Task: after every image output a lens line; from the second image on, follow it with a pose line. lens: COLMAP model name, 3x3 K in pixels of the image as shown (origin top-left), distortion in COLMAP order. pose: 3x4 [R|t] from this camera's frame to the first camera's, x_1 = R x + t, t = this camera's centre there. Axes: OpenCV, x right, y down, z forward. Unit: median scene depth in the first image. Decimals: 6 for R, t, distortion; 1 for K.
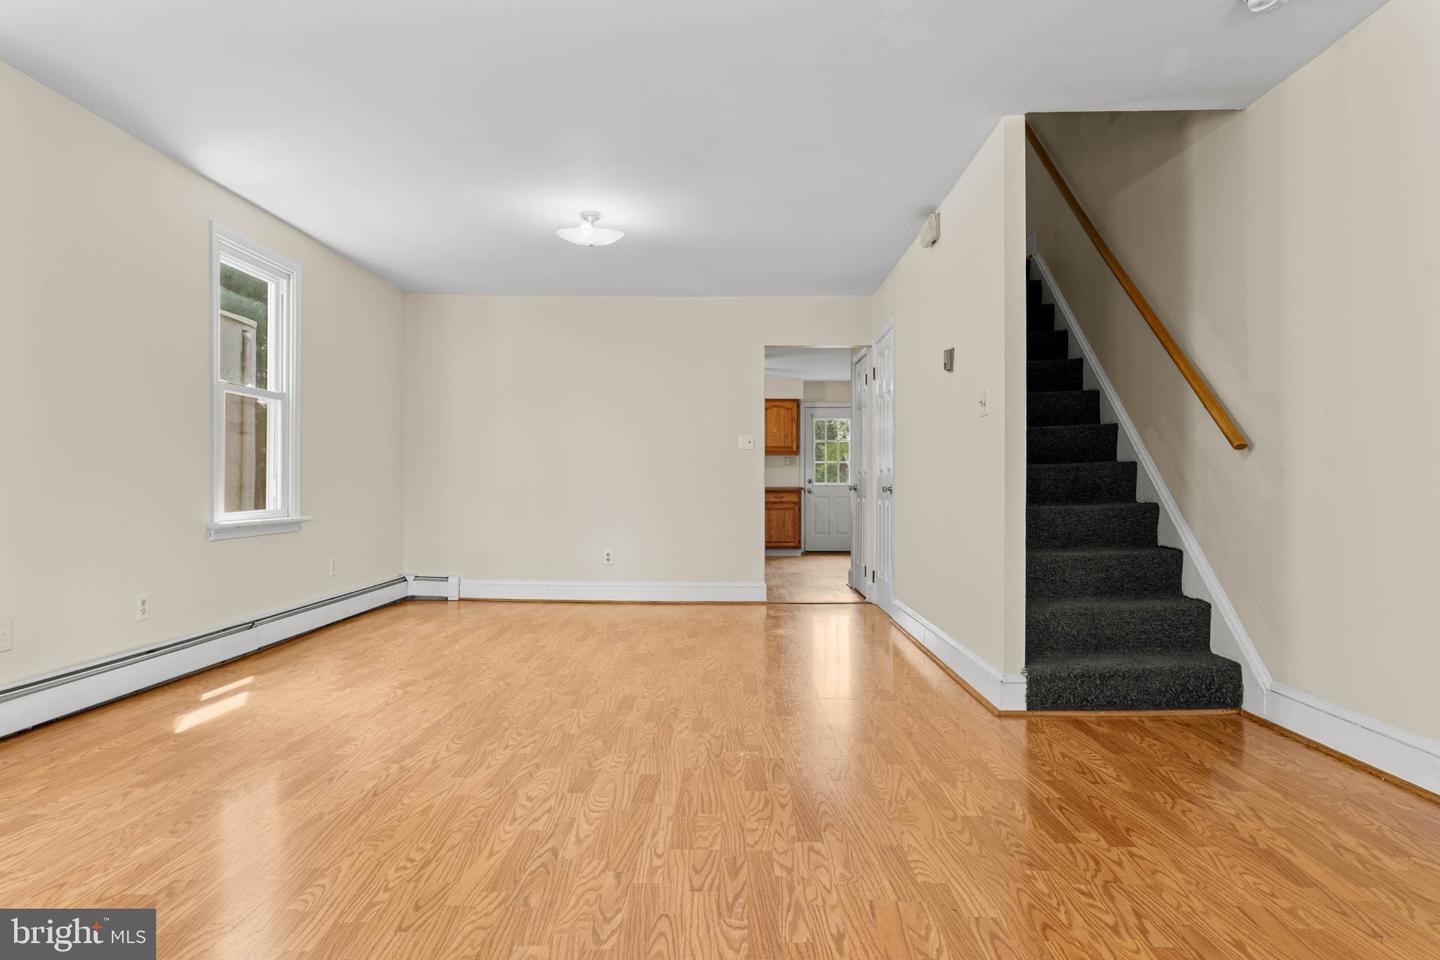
lens RADIAL K [[832.6, 0, 720.0], [0, 832.6, 480.0], [0, 0, 1]] dist [0.000420, -0.000662]
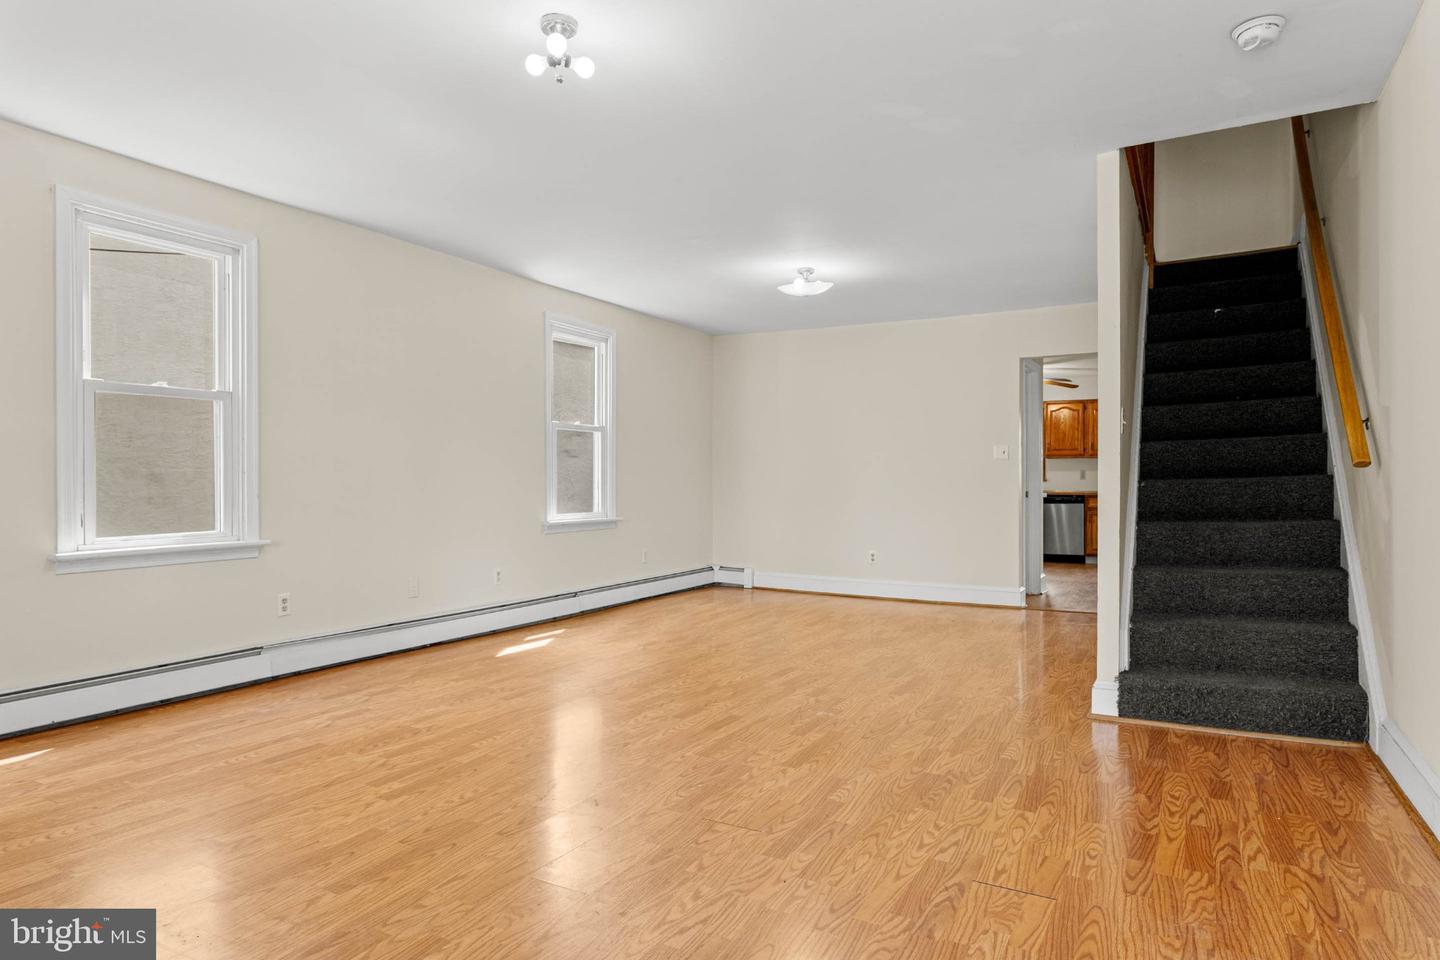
lens RADIAL K [[832.6, 0, 720.0], [0, 832.6, 480.0], [0, 0, 1]] dist [0.000420, -0.000662]
pose [[0.883958, -0.002749, -0.467559, 0.419619], [0.003242, 0.999995, 0.000251, -0.024740], [0.467556, -0.001738, 0.883962, -0.169882]]
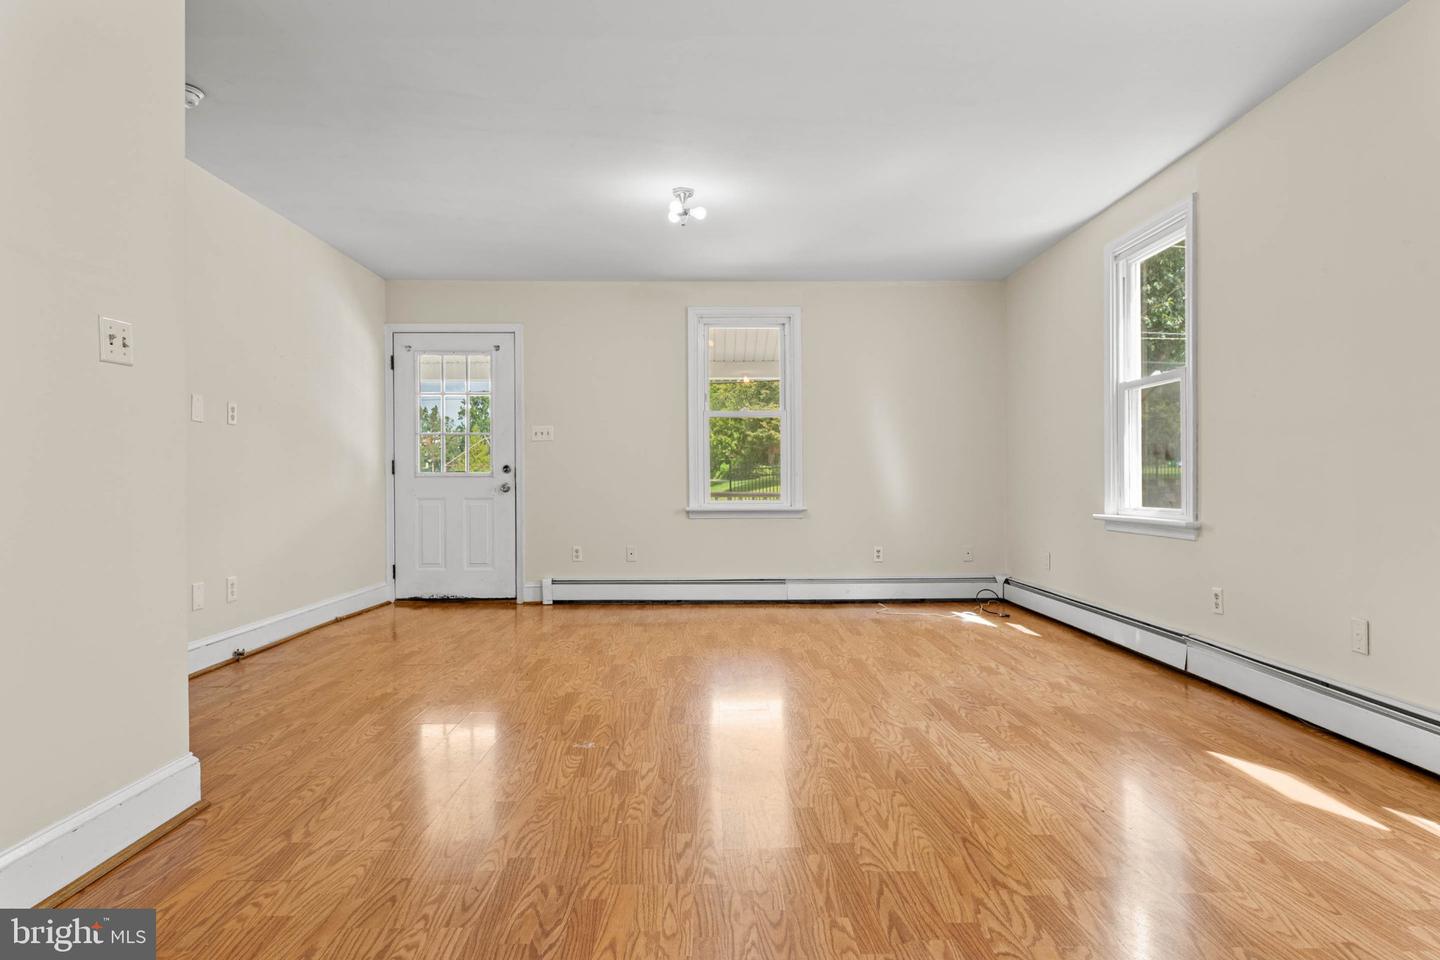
lens RADIAL K [[832.6, 0, 720.0], [0, 832.6, 480.0], [0, 0, 1]] dist [0.000420, -0.000662]
pose [[-0.999471, 0.003479, -0.032344, -0.086672], [0.003582, 0.999989, -0.003133, 0.006923], [0.032332, -0.003248, -0.999472, 1.744441]]
